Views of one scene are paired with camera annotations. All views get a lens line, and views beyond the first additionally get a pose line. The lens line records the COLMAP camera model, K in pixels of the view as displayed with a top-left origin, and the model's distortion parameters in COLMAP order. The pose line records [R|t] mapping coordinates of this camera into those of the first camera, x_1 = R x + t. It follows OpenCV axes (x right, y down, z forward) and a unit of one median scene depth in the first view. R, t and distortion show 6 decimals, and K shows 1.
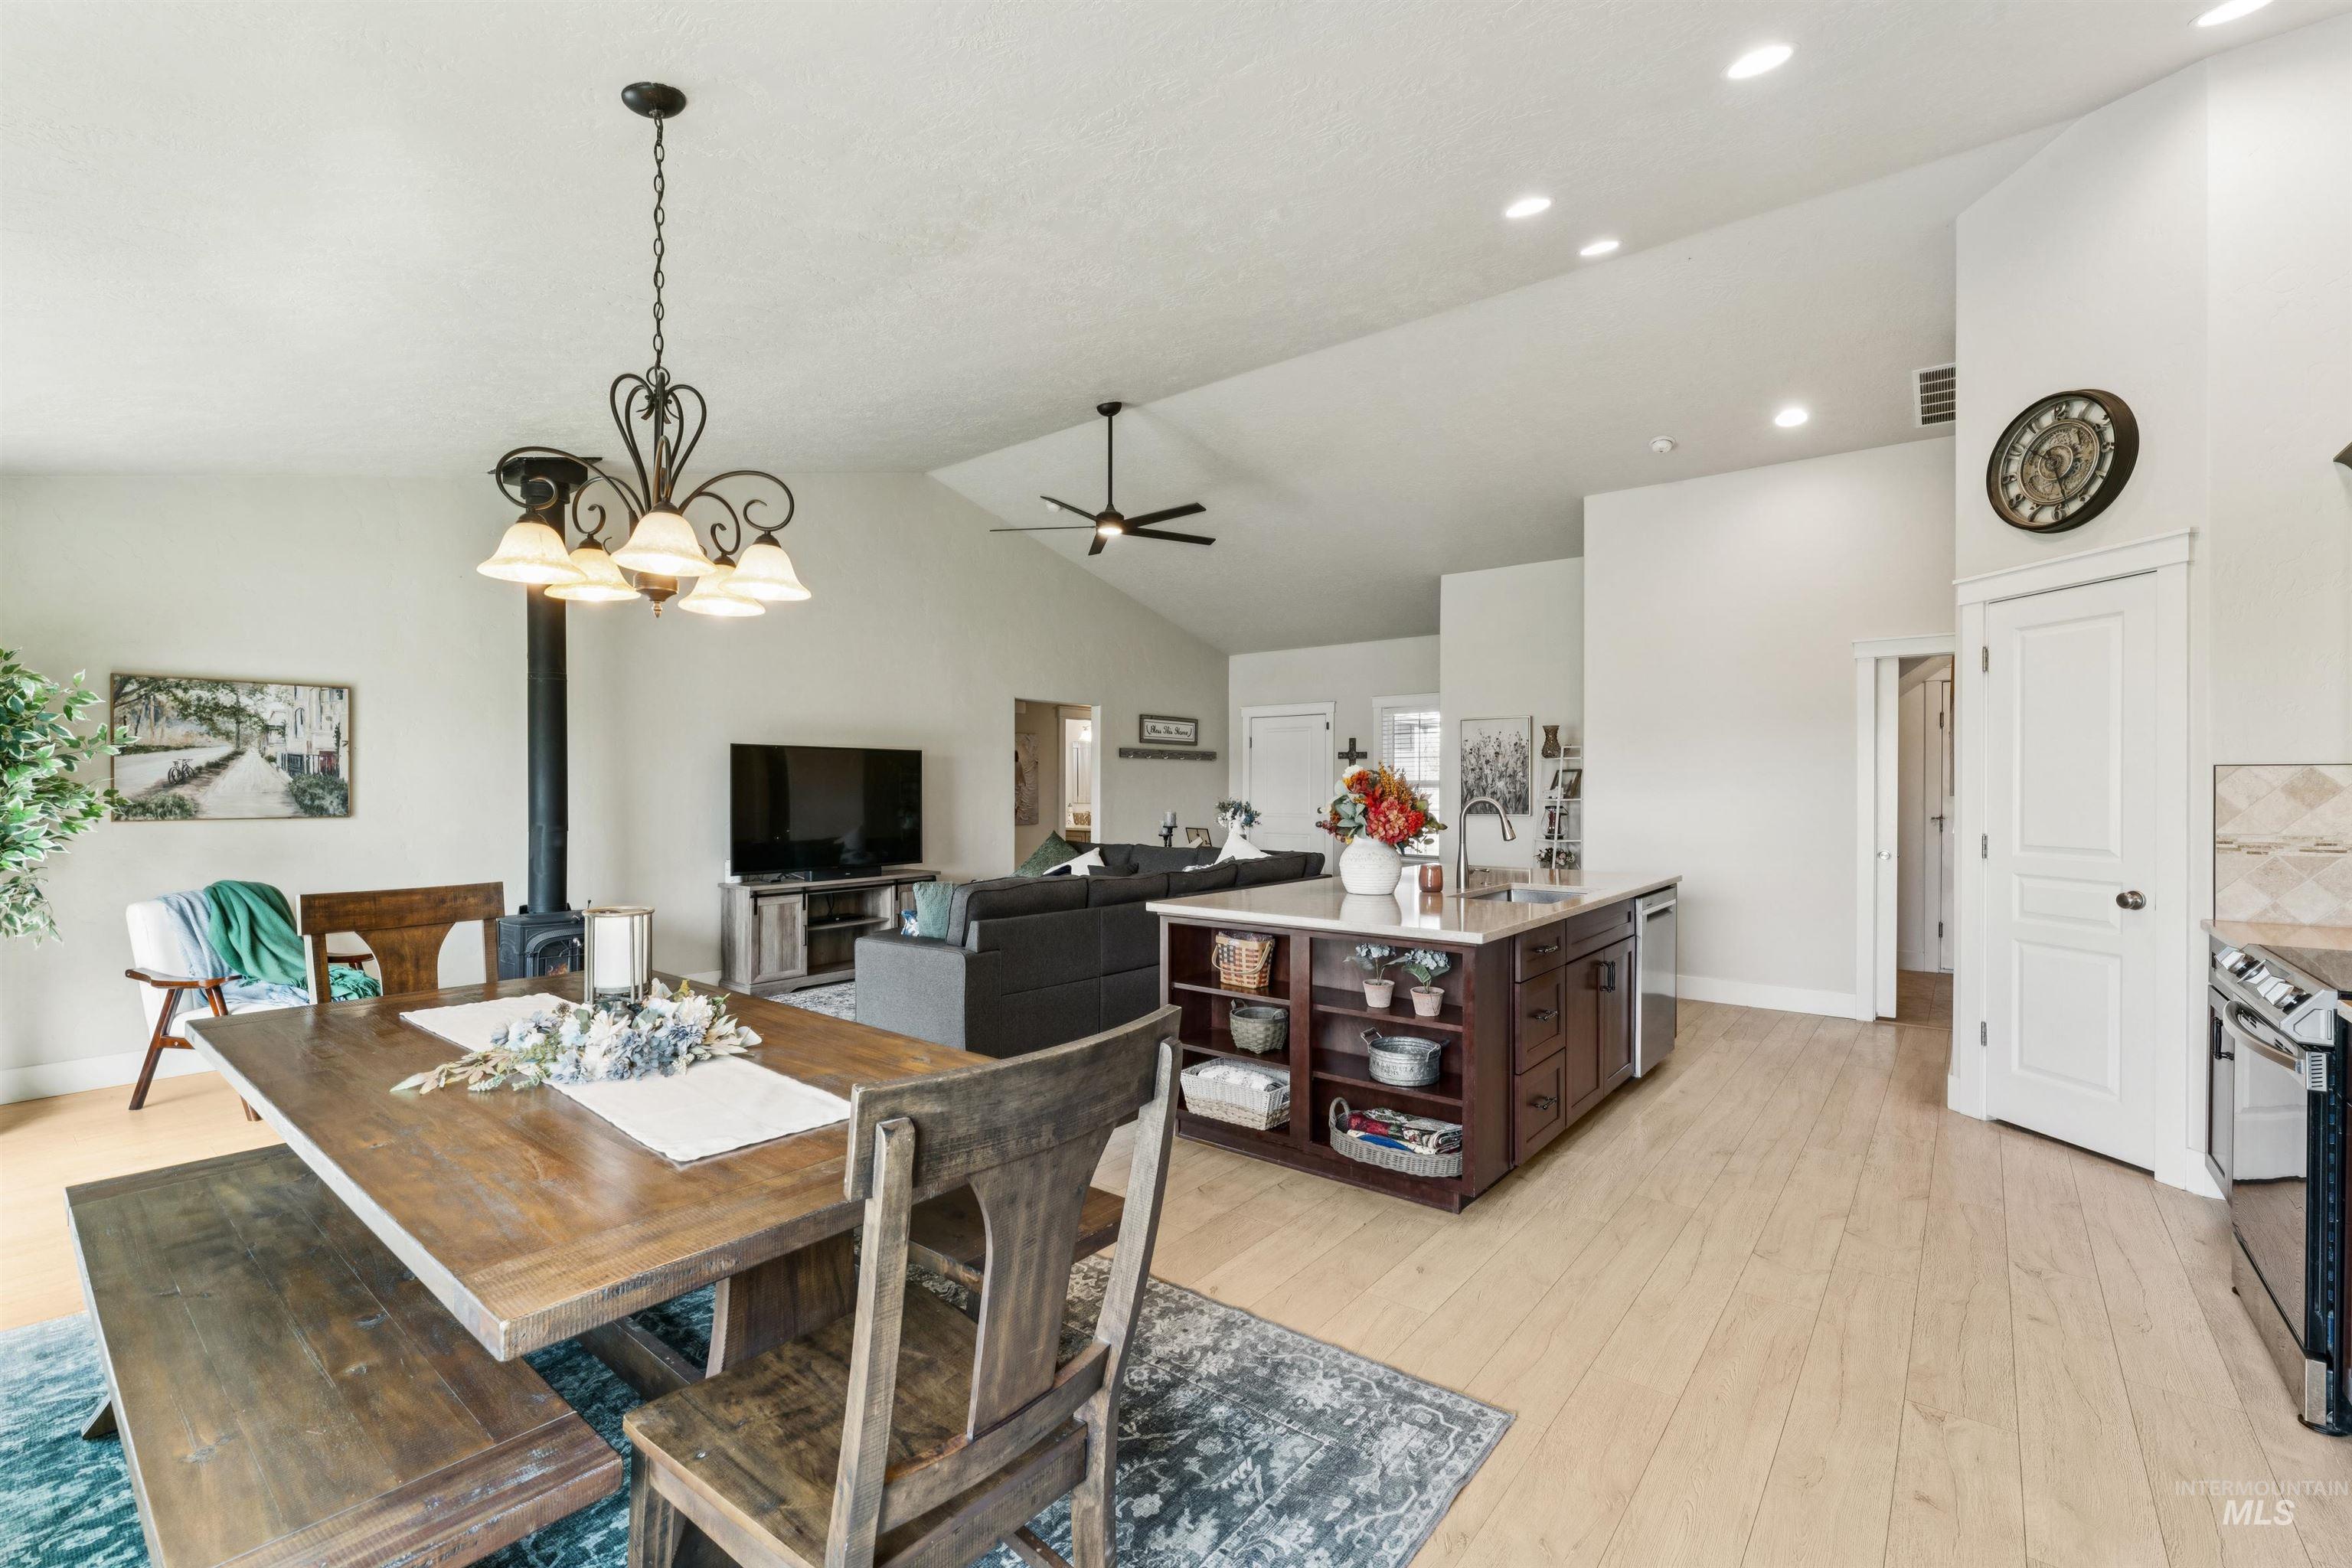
lens RADIAL K [[1005.2, 0, 1179.0], [0, 1005.2, 788.4], [0, 0, 1]] dist [-0.001804, -0.000298]
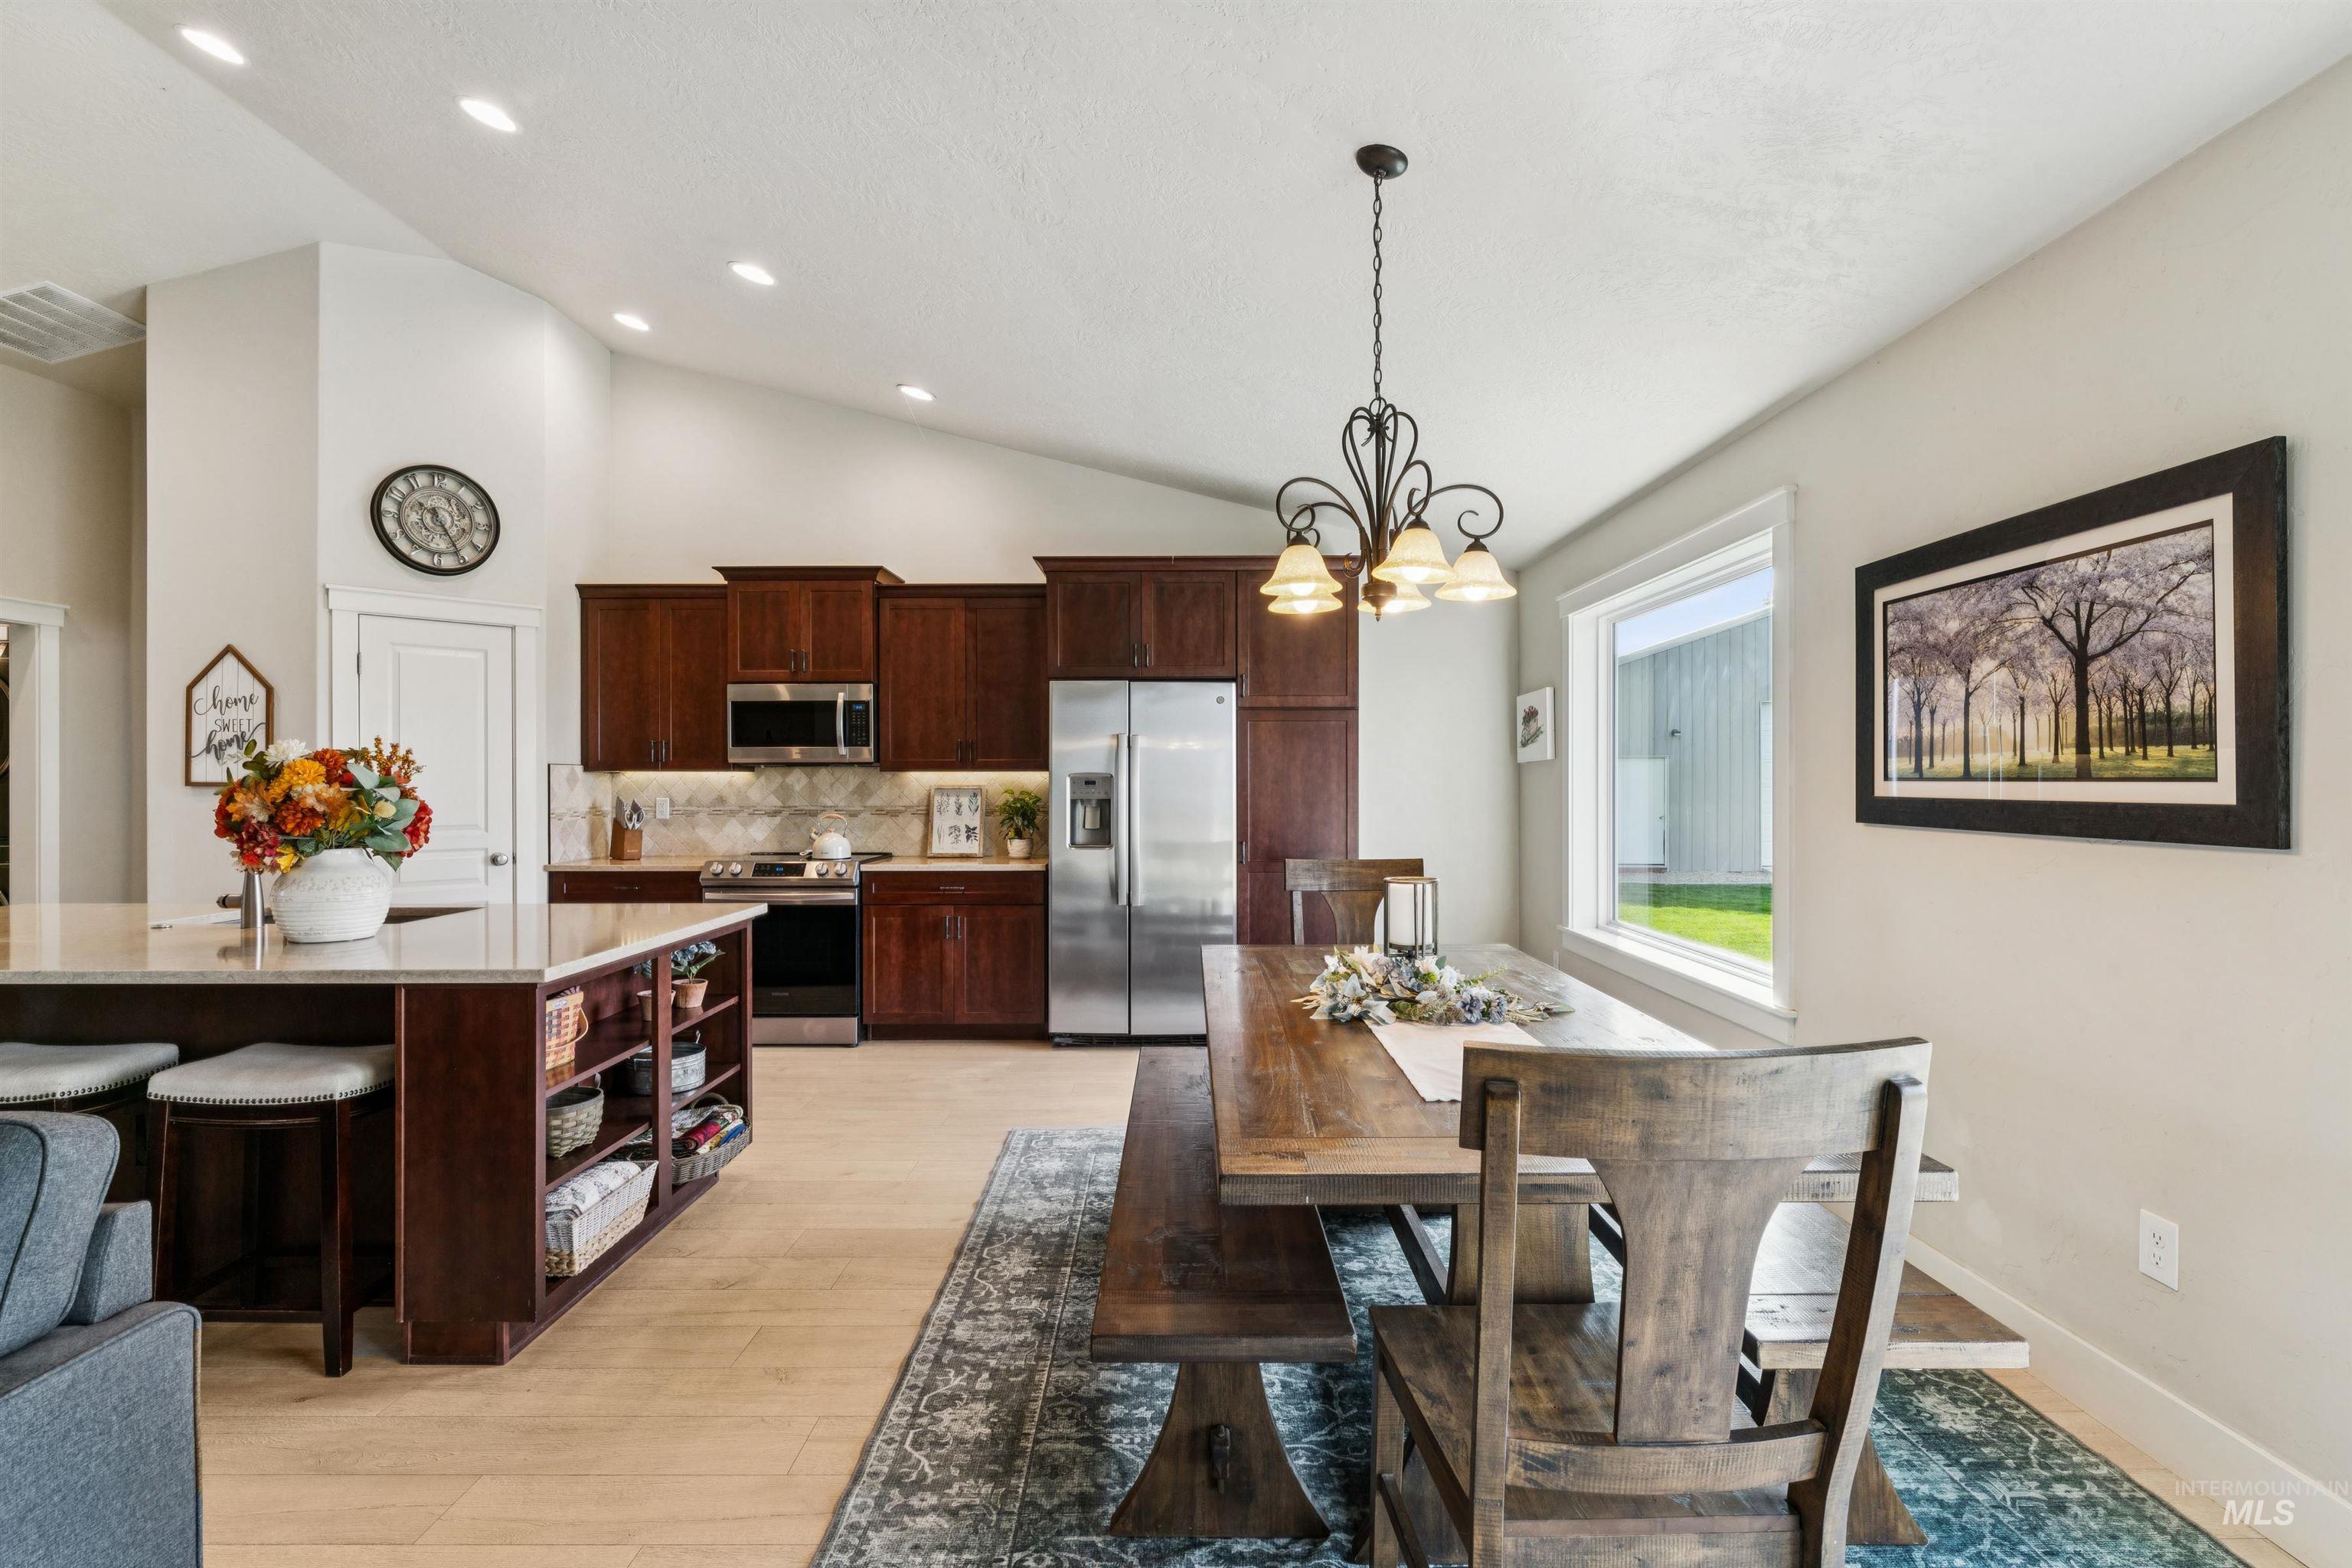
lens RADIAL K [[1102.6, 0, 1176.0], [0, 1102.6, 784.0], [0, 0, 1]] dist [0.000773, -0.000468]
pose [[-0.618009, -0.001426, 0.786170, -0.610569], [0.002534, 0.999990, 0.003806, 0.002862], [-0.786167, 0.004345, -0.617999, 0.879134]]
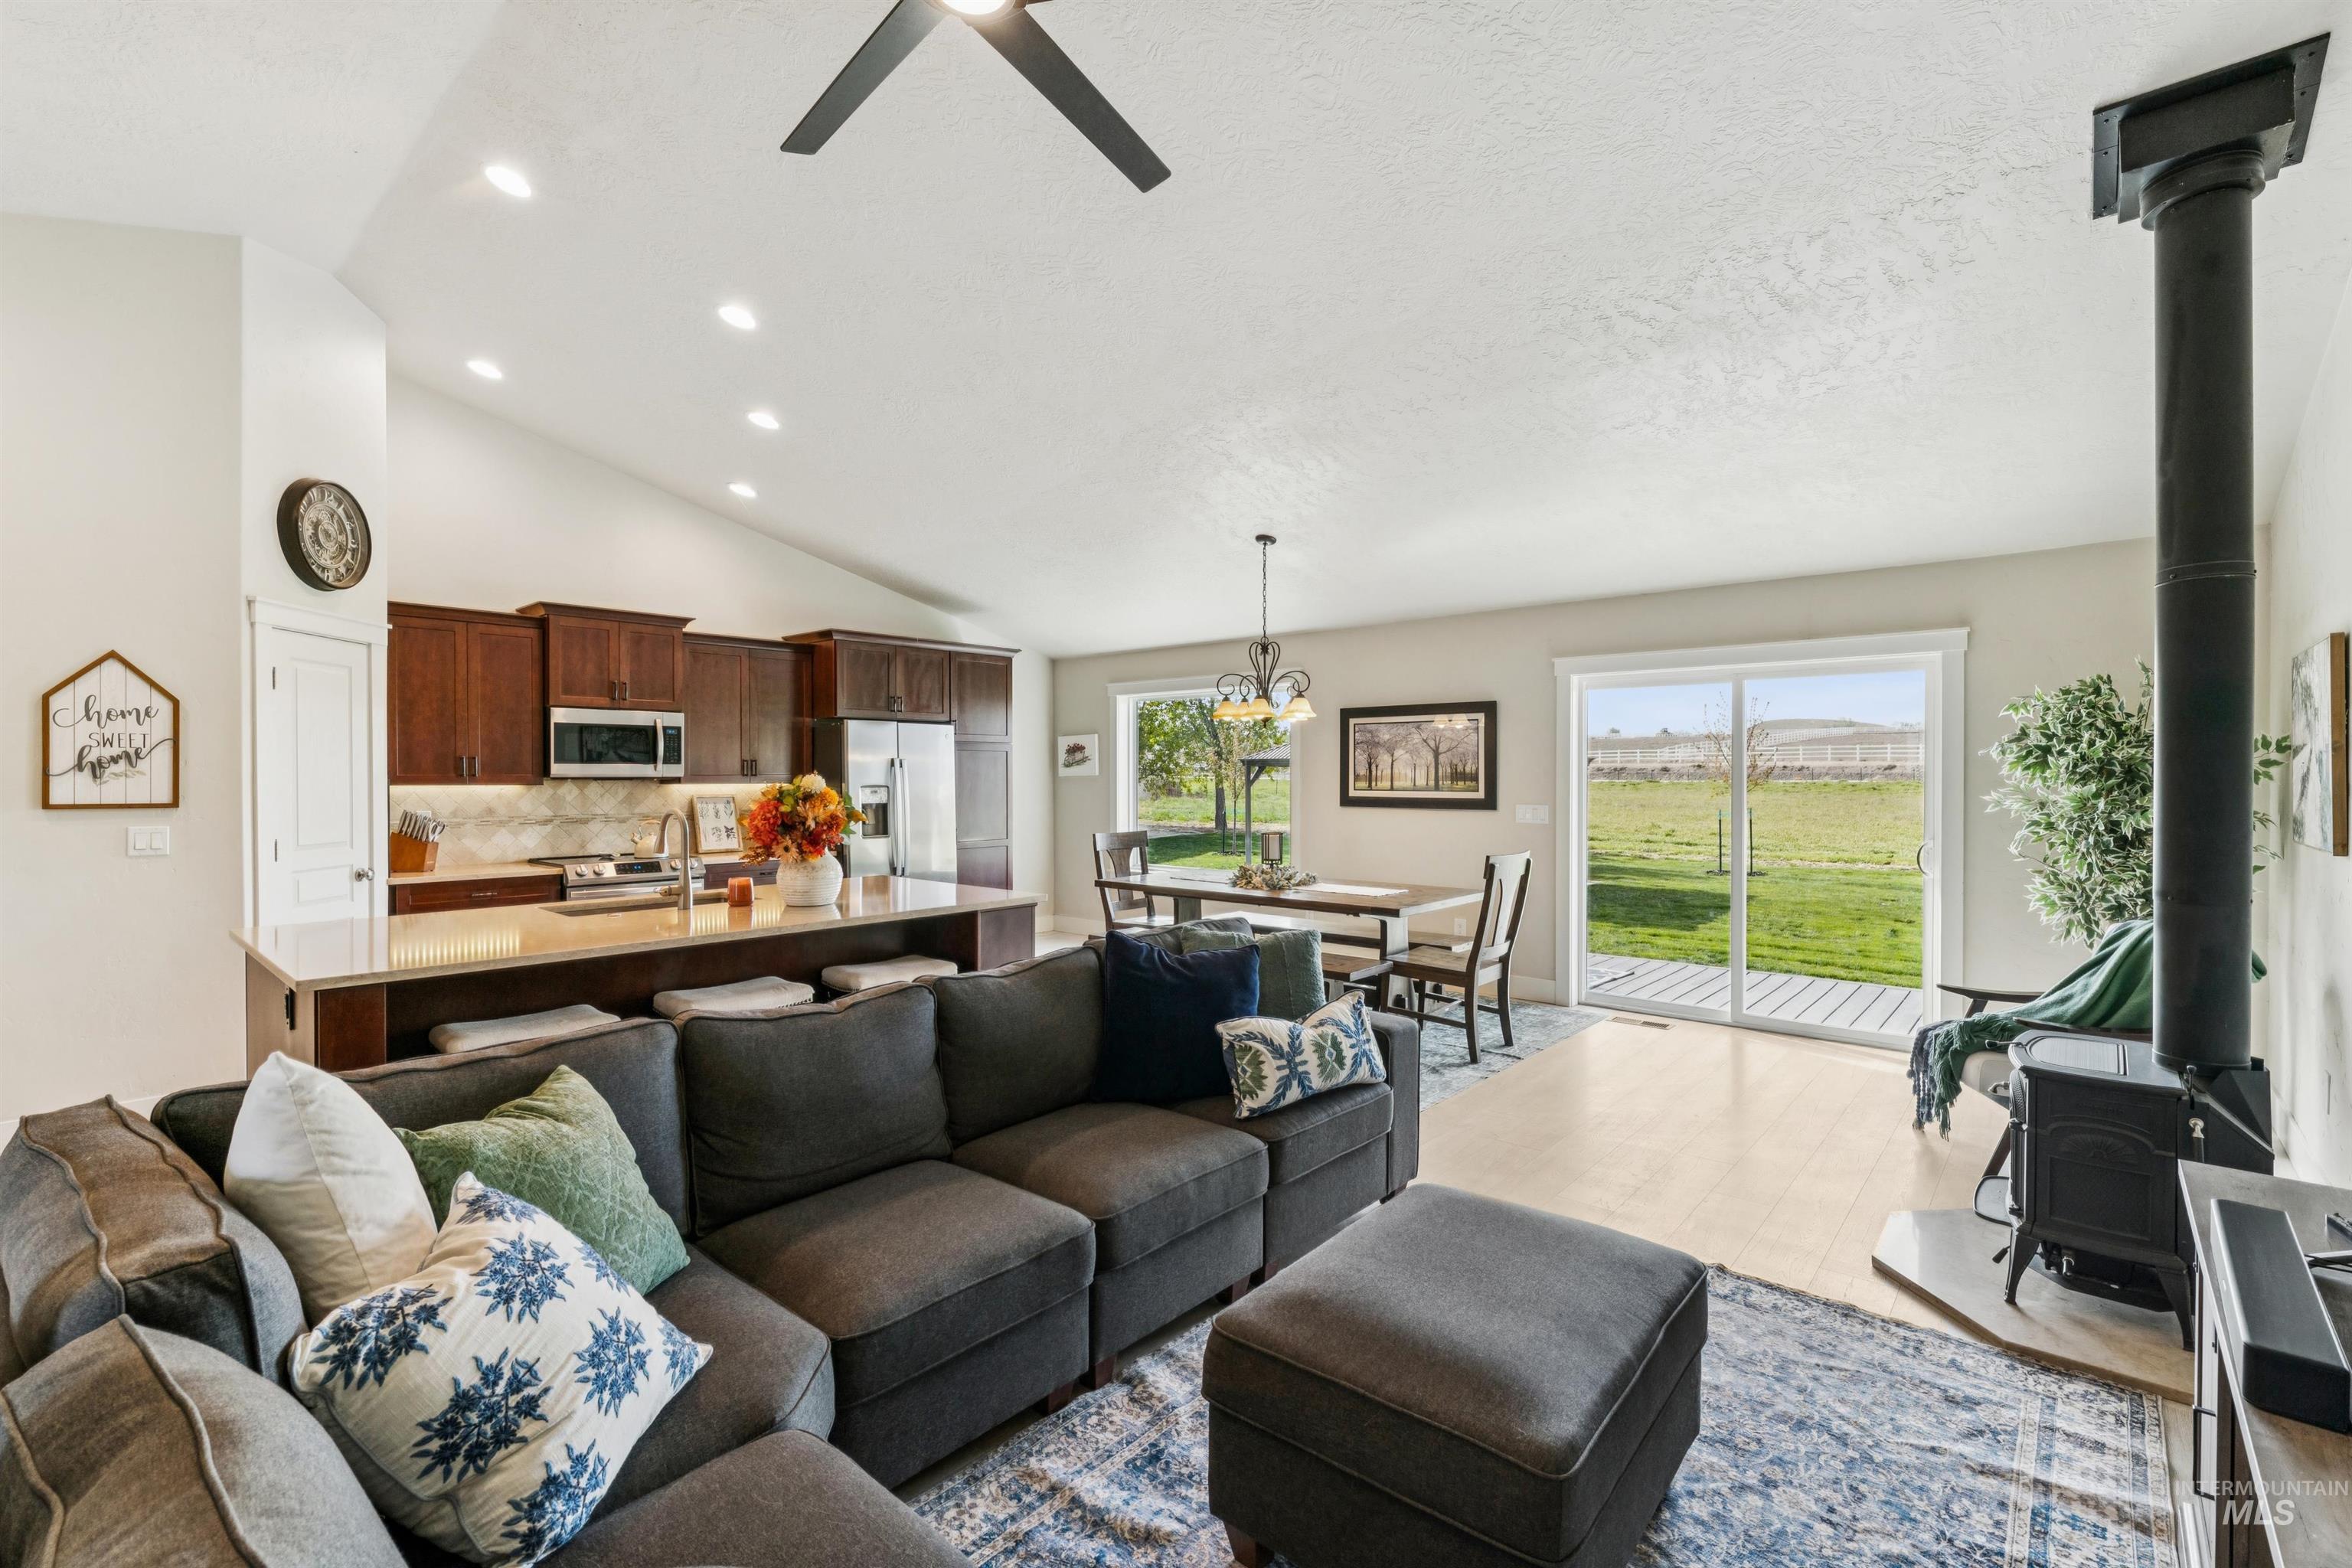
lens RADIAL K [[1033.9, 0, 1176.0], [0, 1033.9, 784.0], [0, 0, 1]] dist [-0.000995, 0.000880]
pose [[-0.998399, 0.000608, 0.056558, -0.197698], [0.001169, 0.999950, 0.009900, -0.020594], [-0.056550, 0.009950, -0.998350, 1.735526]]
